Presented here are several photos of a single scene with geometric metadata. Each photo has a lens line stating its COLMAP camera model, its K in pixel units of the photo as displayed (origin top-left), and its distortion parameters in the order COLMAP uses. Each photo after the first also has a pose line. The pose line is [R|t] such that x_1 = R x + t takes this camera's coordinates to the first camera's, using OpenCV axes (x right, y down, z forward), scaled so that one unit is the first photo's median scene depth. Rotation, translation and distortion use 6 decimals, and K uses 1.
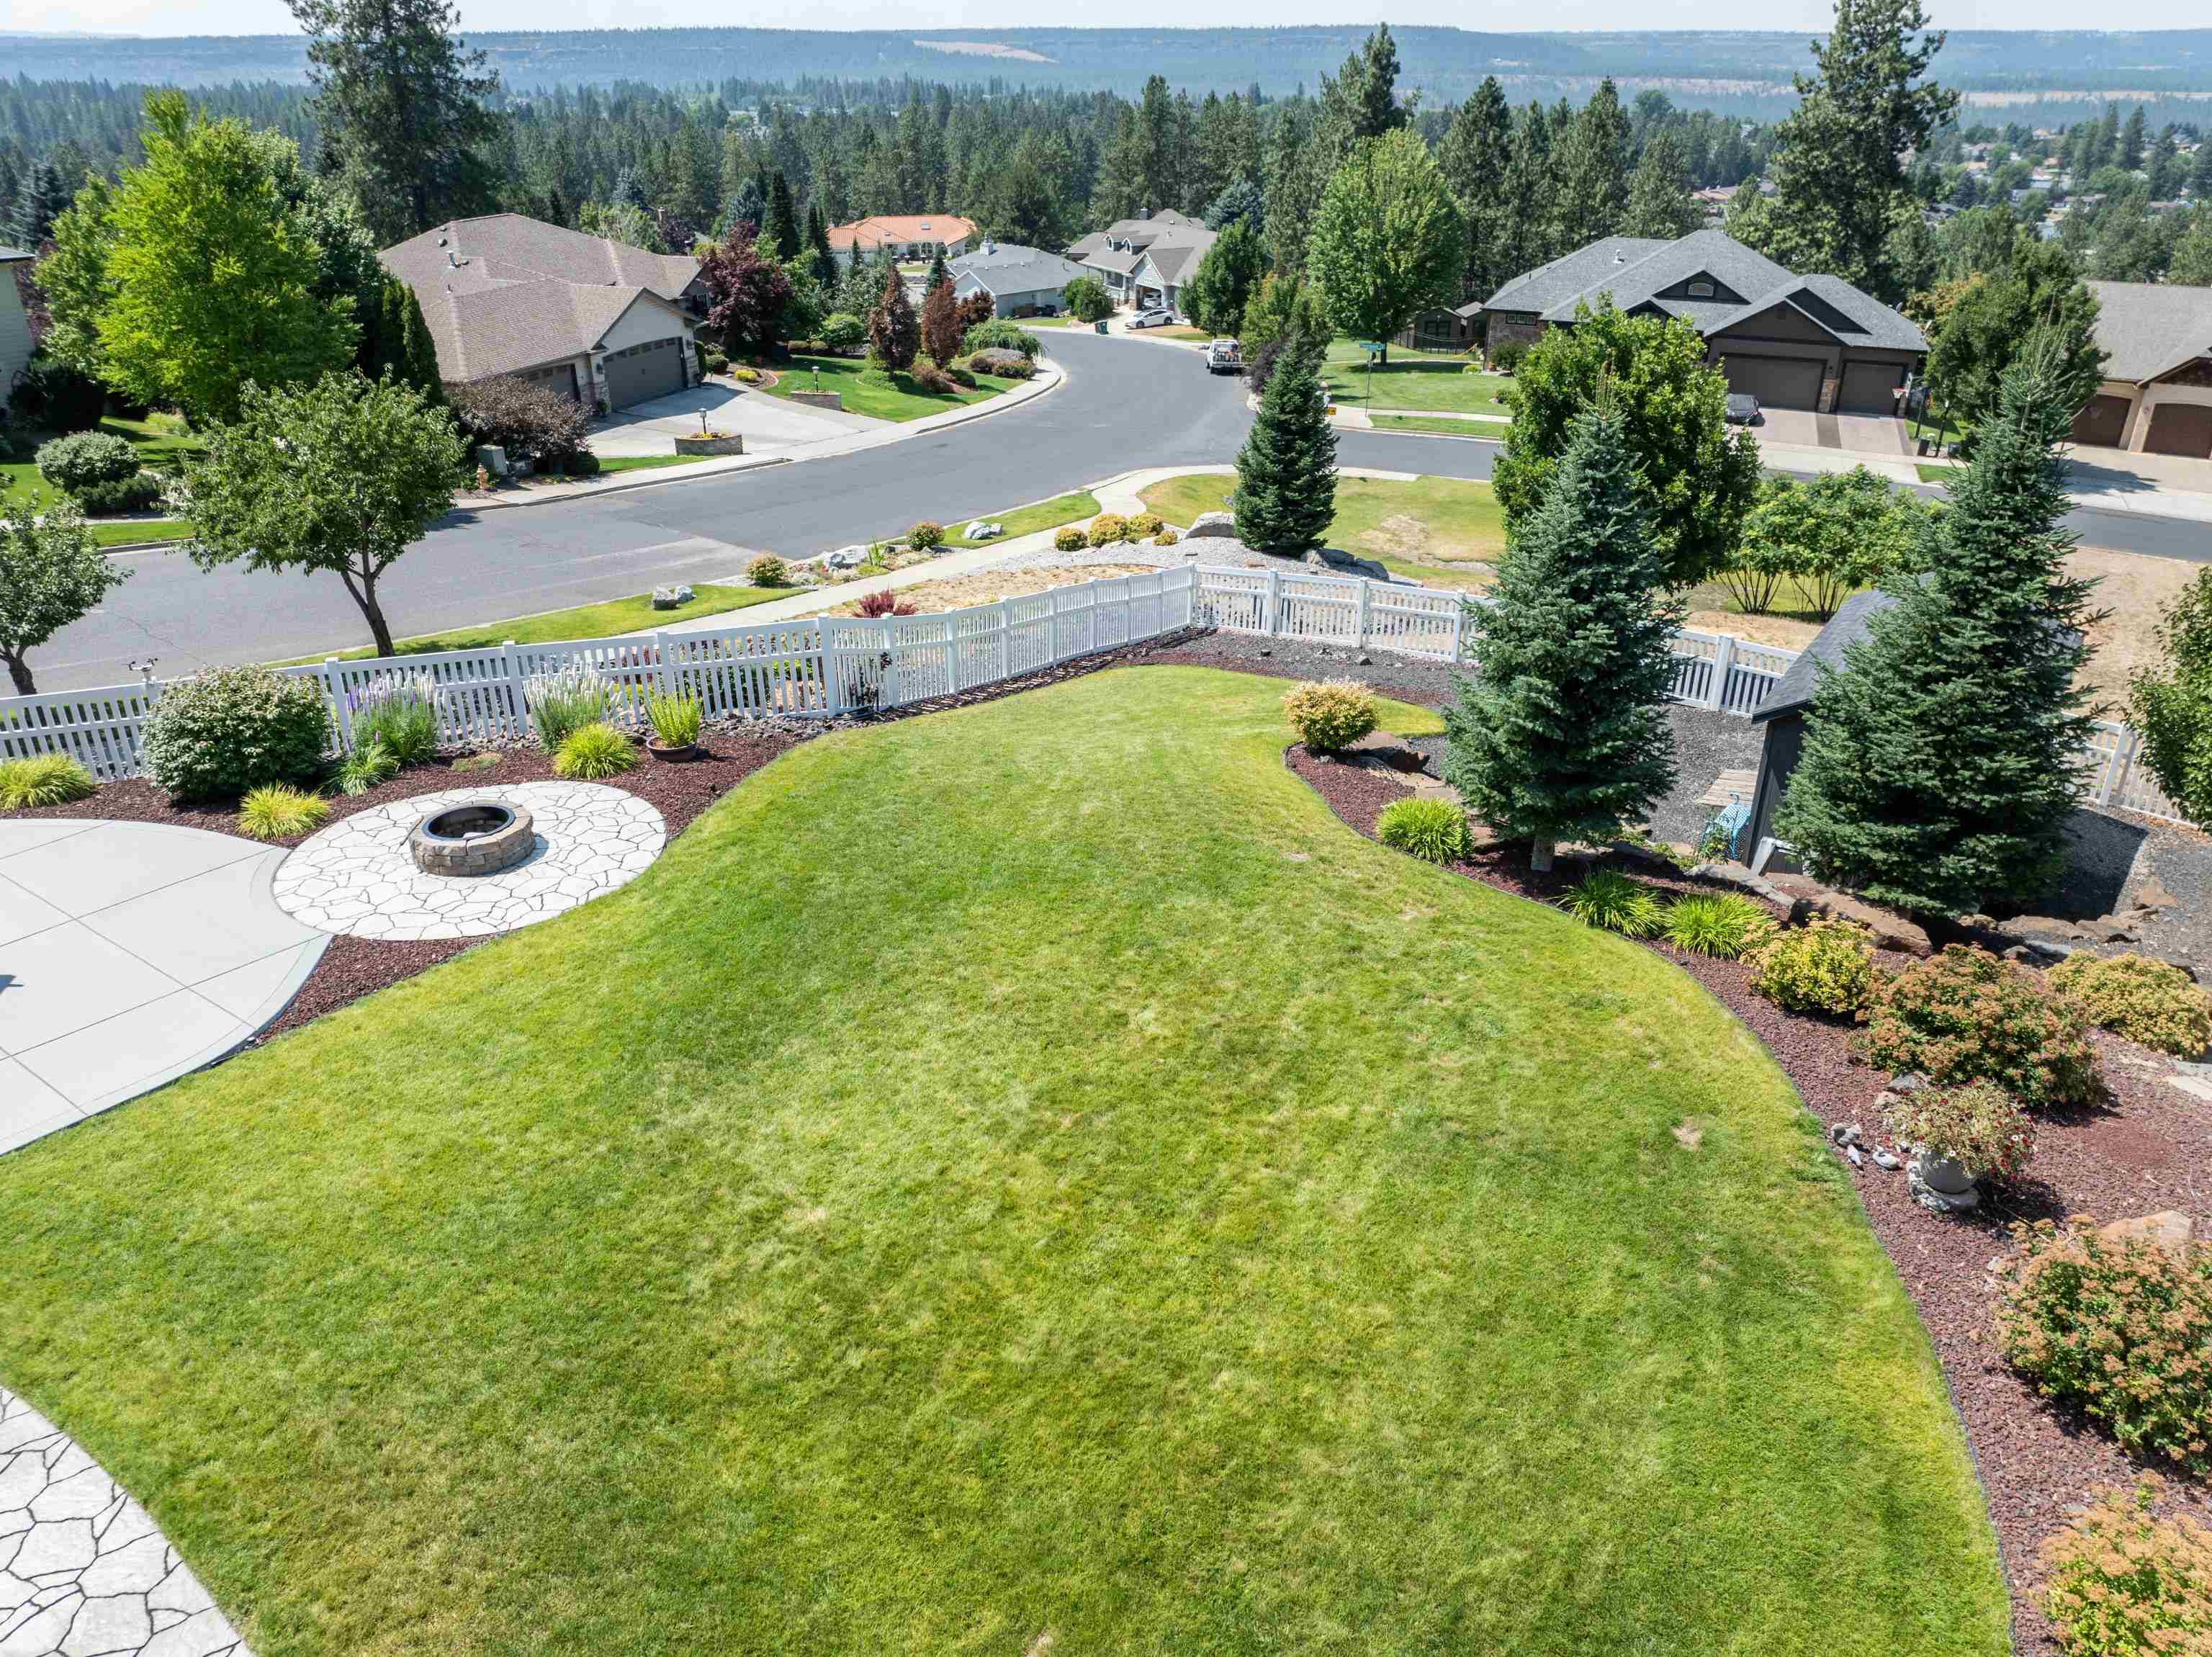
lens RADIAL K [[1547.8, 0, 1106.0], [0, 1547.8, 828.5], [0, 0, 1]] dist [-0.036234, 0.000313]
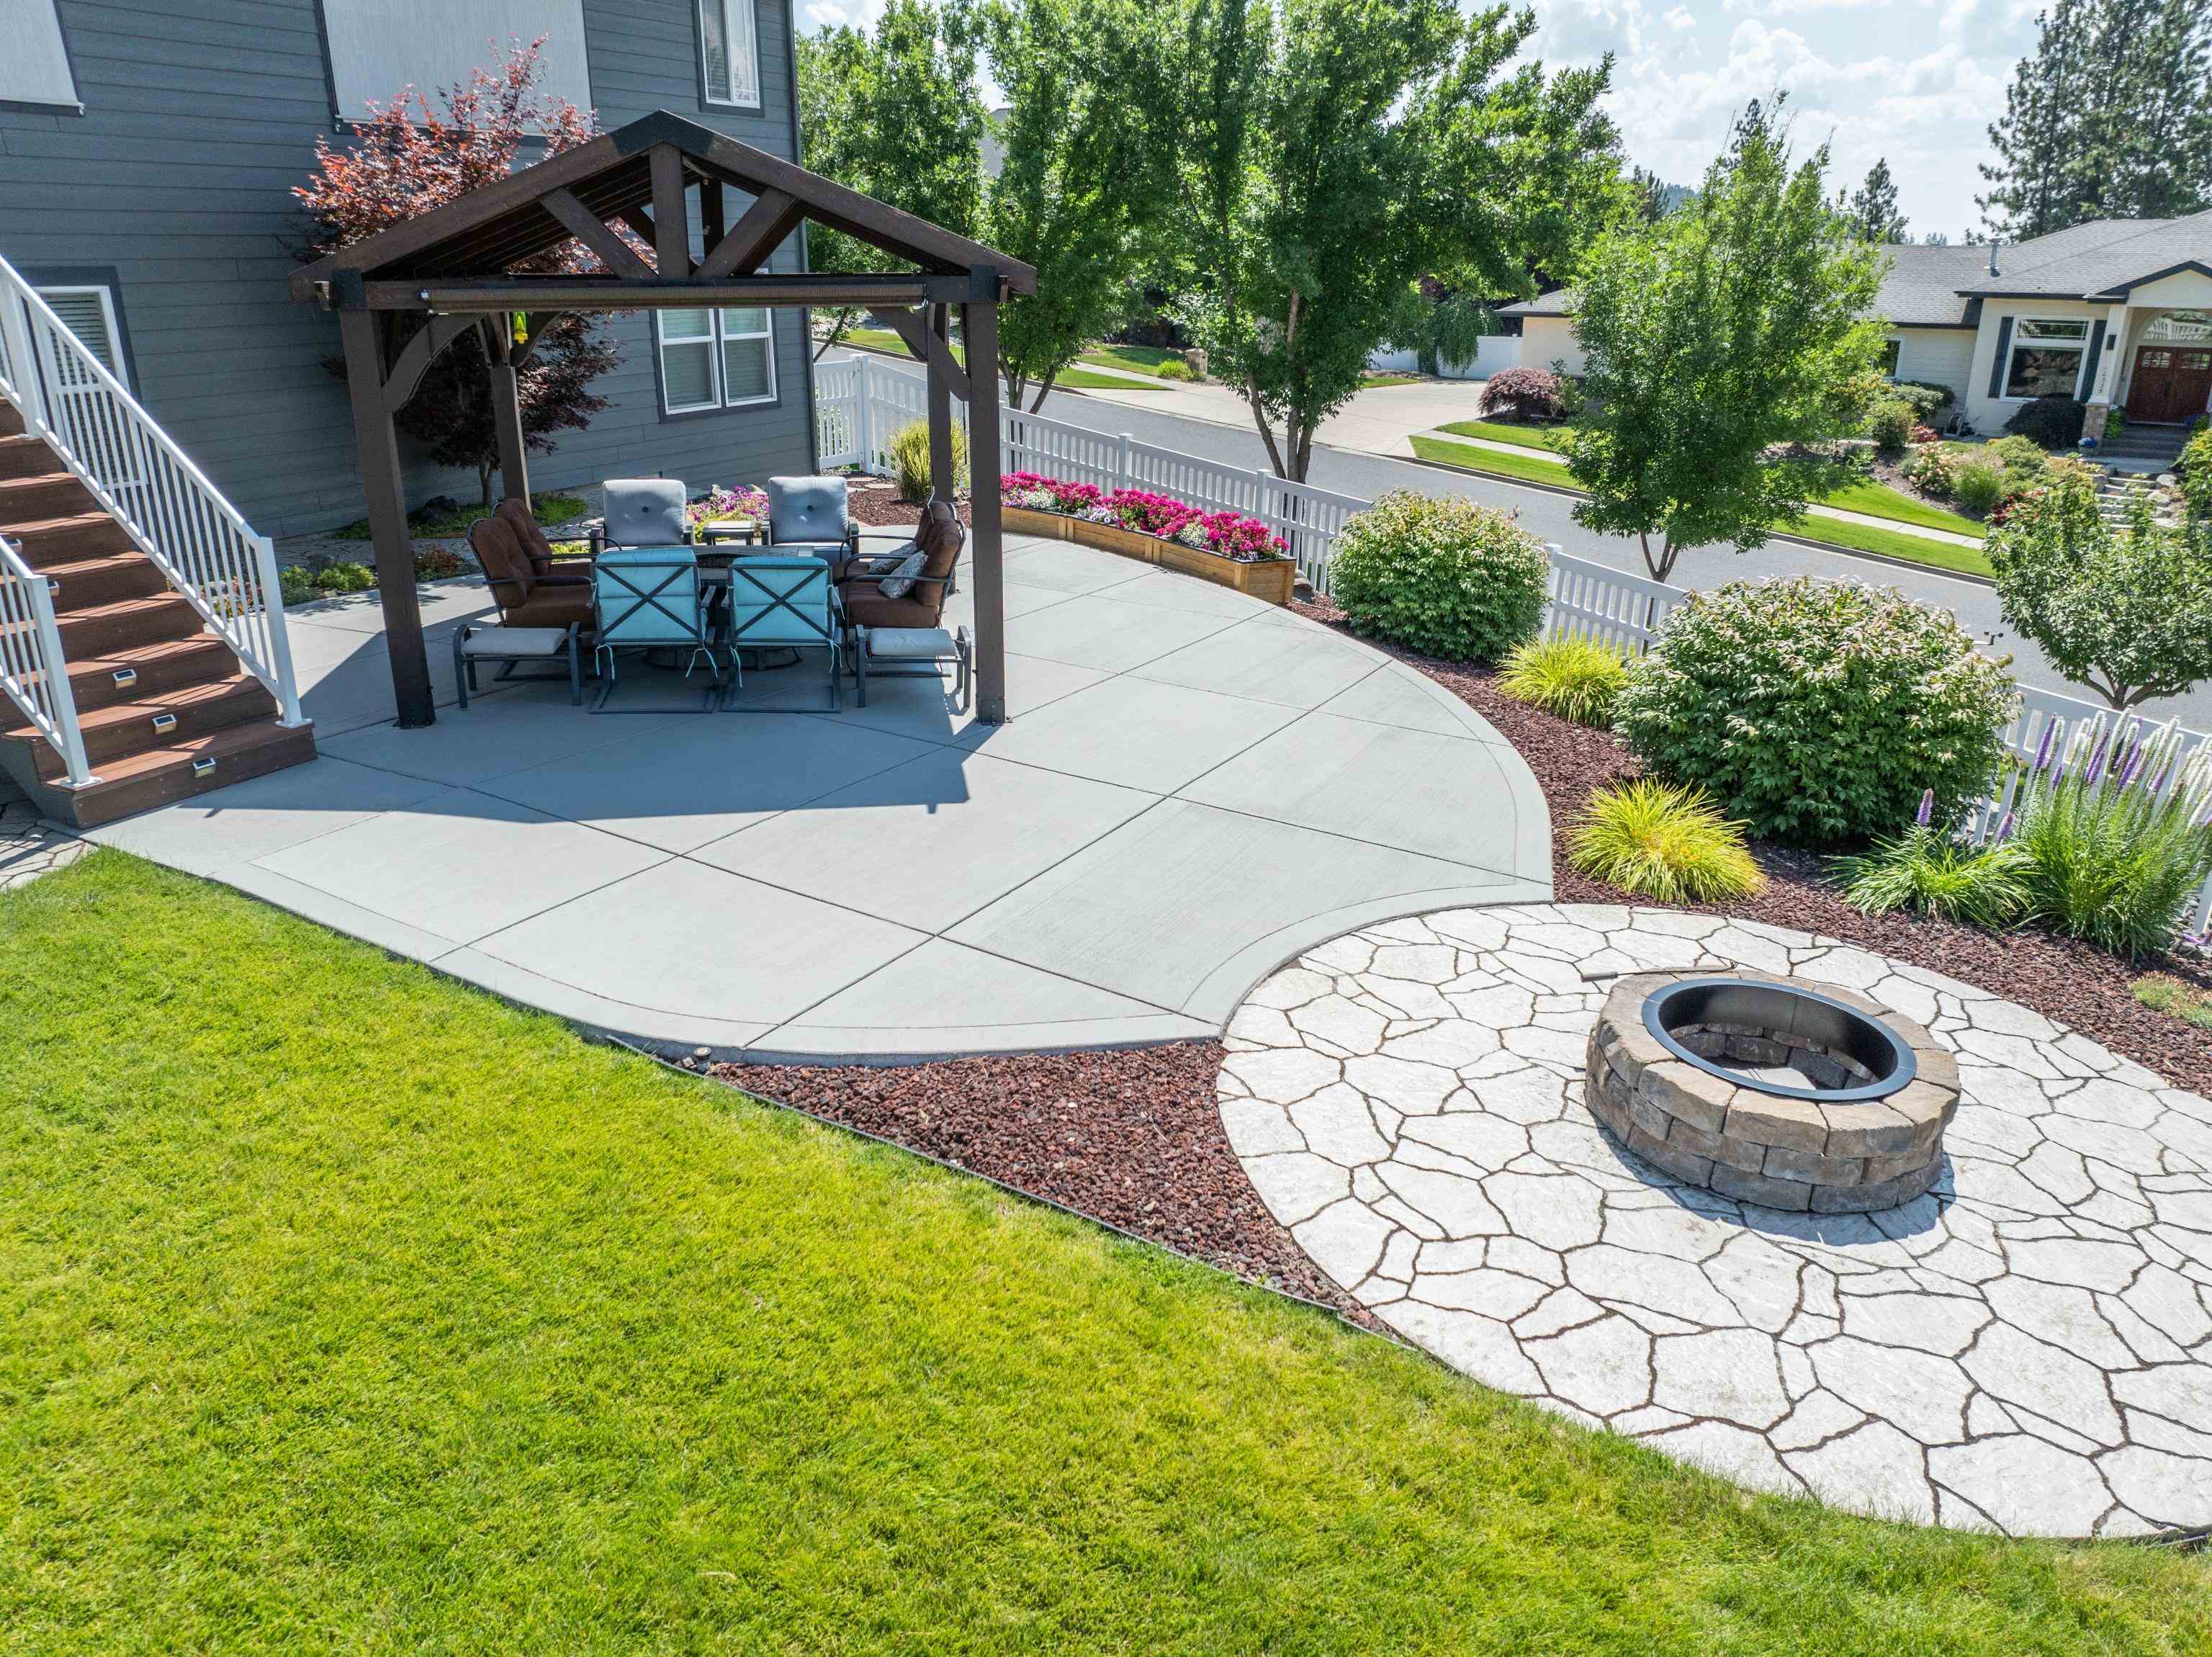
lens RADIAL K [[1547.8, 0, 1106.0], [0, 1547.8, 828.5], [0, 0, 1]] dist [-0.036234, 0.000313]
pose [[0.132647, 0.325148, -0.936314, -0.149408], [-0.472398, 0.851205, 0.228669, -0.043168], [0.871347, 0.411981, 0.266509, 0.768374]]
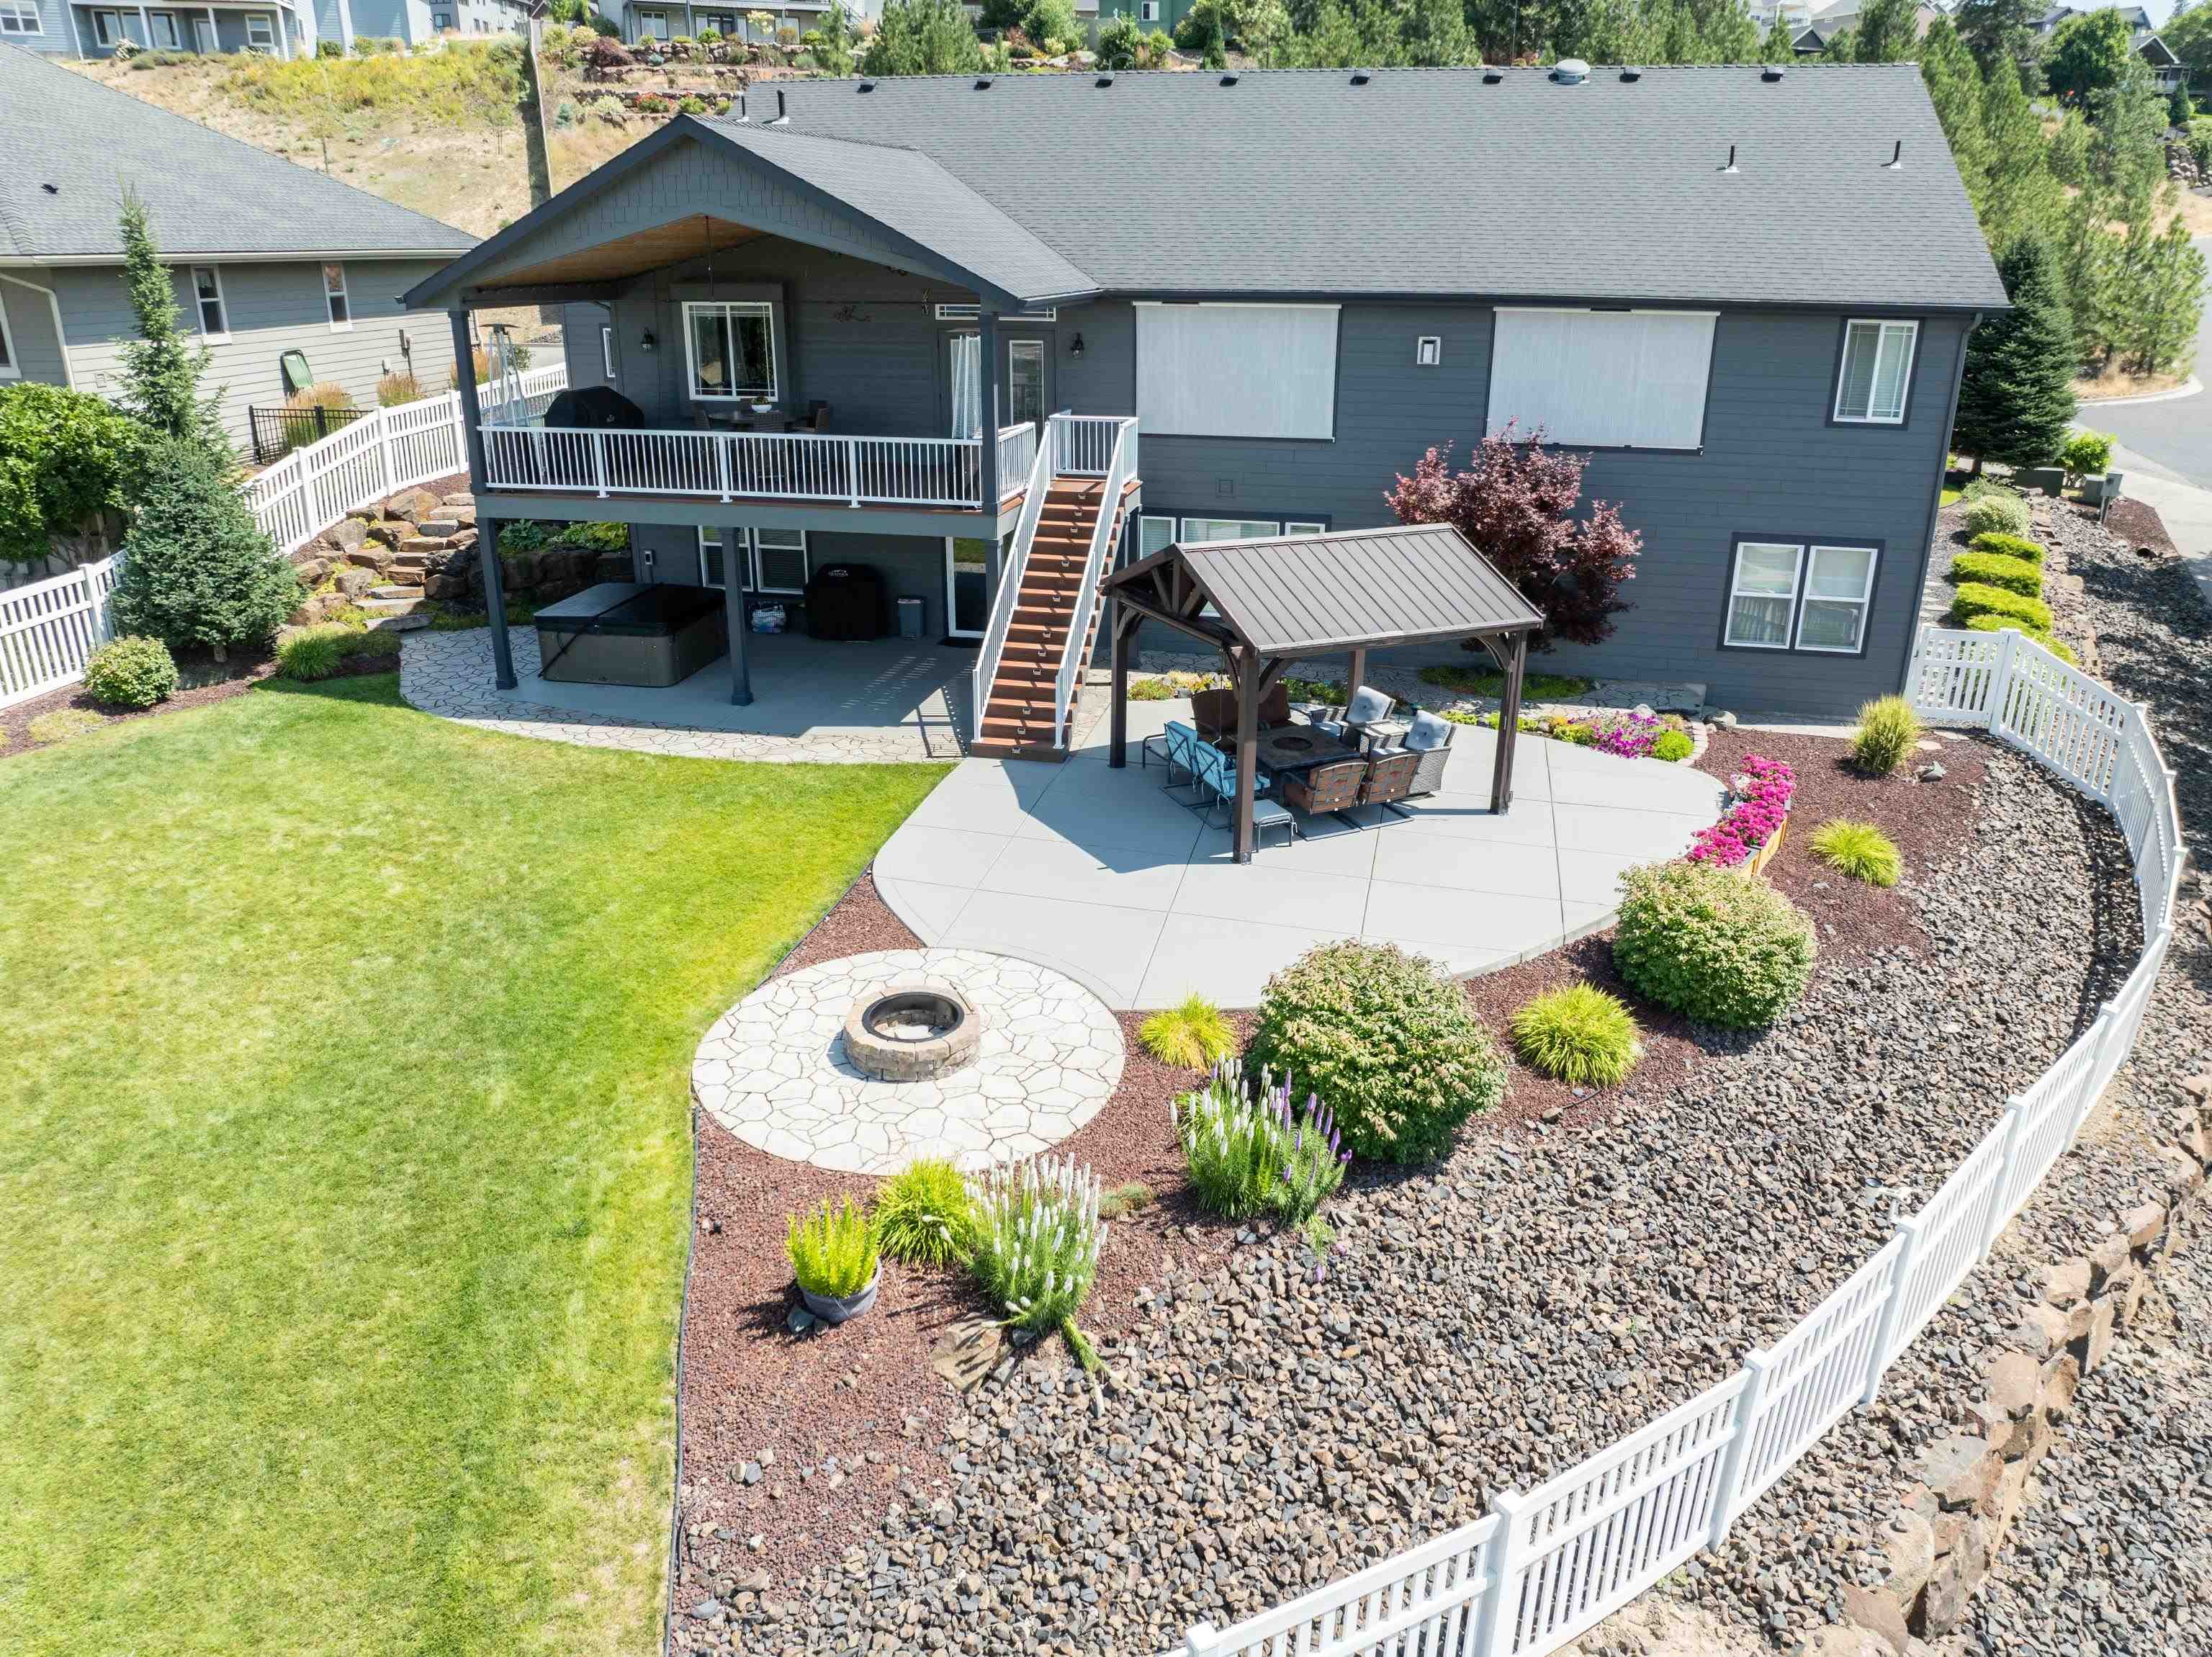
lens RADIAL K [[1547.8, 0, 1106.0], [0, 1547.8, 828.5], [0, 0, 1]] dist [-0.036234, 0.000313]
pose [[-0.928337, 0.110388, -0.354972, -0.230900], [-0.194936, 0.668514, 0.717697, -0.662310], [0.316529, 0.735461, -0.599088, 1.430087]]
